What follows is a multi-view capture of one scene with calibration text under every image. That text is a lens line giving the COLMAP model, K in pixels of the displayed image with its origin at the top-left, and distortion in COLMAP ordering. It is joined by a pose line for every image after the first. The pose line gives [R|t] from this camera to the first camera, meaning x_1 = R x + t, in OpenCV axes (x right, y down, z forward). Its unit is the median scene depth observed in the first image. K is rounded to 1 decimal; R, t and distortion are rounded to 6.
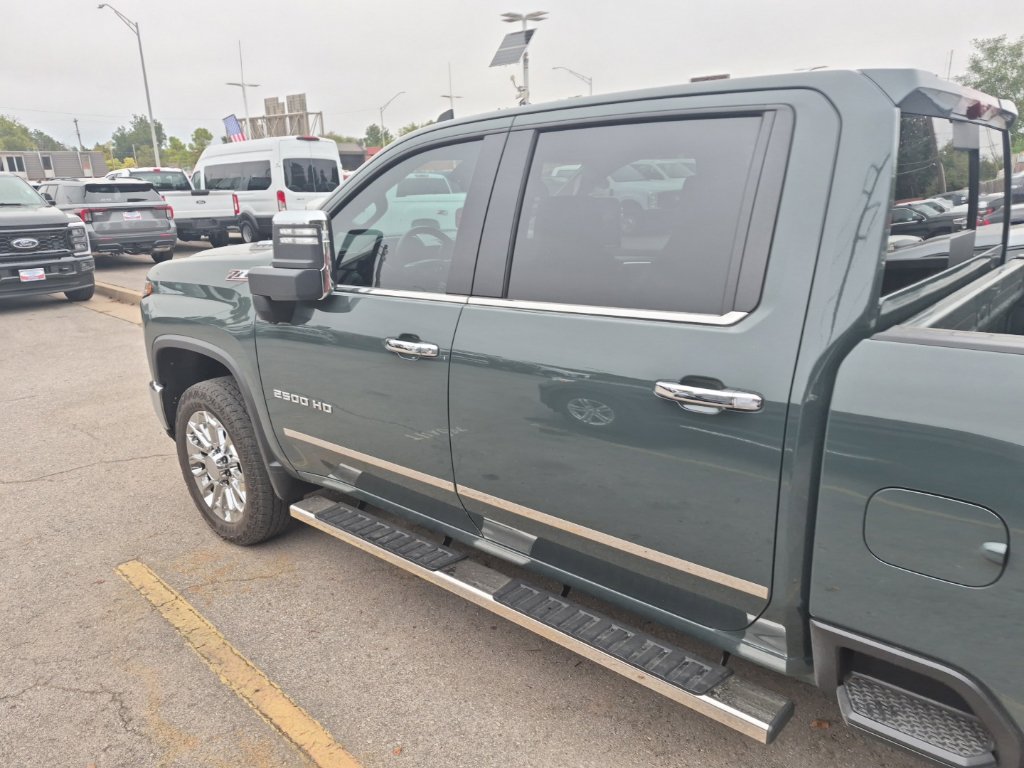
lens RADIAL K [[724.1, 0, 518.4], [0, 724.1, 385.0], [0, 0, 1]] dist [0.036083, -0.025116]
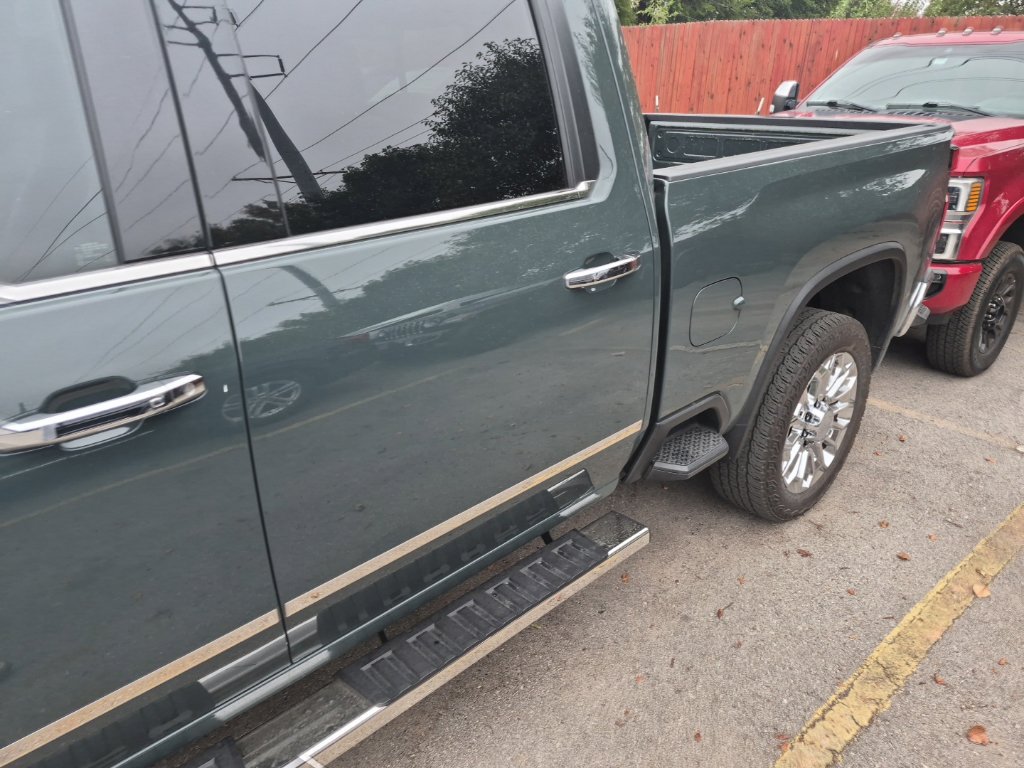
lens RADIAL K [[714.1, 0, 504.8], [0, 714.1, 395.4], [0, 0, 1]] dist [0.049990, -0.046350]
pose [[0.105859, -0.383752, 0.917349, -0.359936], [0.266951, 0.899634, 0.345536, -0.102736], [-0.957878, 0.208309, 0.197677, 0.513408]]
